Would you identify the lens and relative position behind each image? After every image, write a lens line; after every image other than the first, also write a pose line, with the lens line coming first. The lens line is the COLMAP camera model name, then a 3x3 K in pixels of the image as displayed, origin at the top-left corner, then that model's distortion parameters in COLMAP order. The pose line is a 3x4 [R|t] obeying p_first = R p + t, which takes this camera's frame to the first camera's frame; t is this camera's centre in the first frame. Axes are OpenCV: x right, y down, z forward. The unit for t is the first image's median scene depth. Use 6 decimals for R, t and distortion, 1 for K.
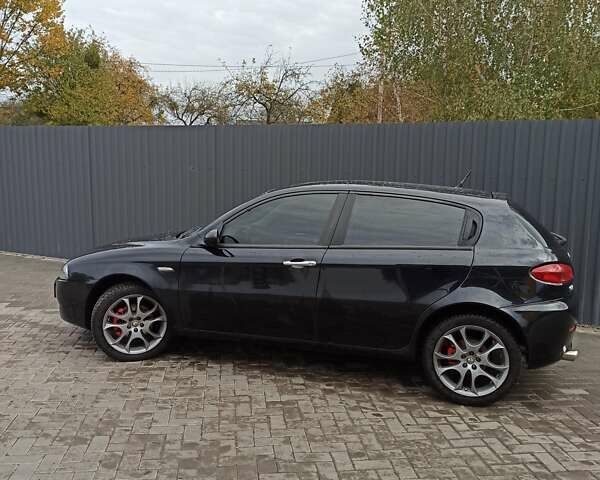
lens RADIAL K [[593.9, 0, 300.0], [0, 593.9, 240.0], [0, 0, 1]] dist [0.041229, -0.024381]
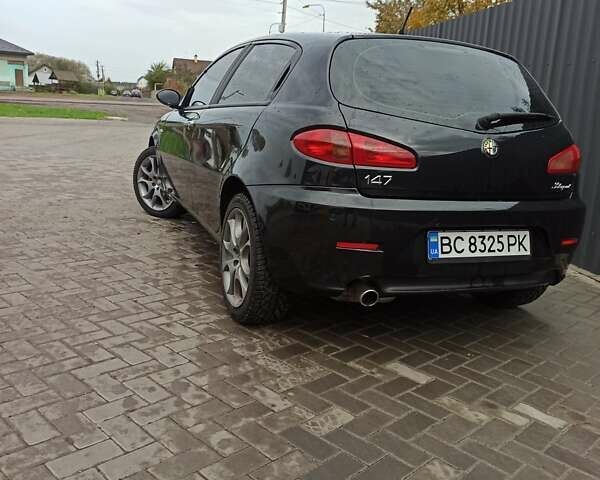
lens RADIAL K [[593.9, 0, 300.0], [0, 593.9, 240.0], [0, 0, 1]] dist [0.041229, -0.024381]
pose [[0.610827, 0.192818, -0.767927, 0.888968], [-0.155861, 0.980198, 0.122142, 0.080947], [0.776272, 0.045083, 0.628784, 0.605782]]
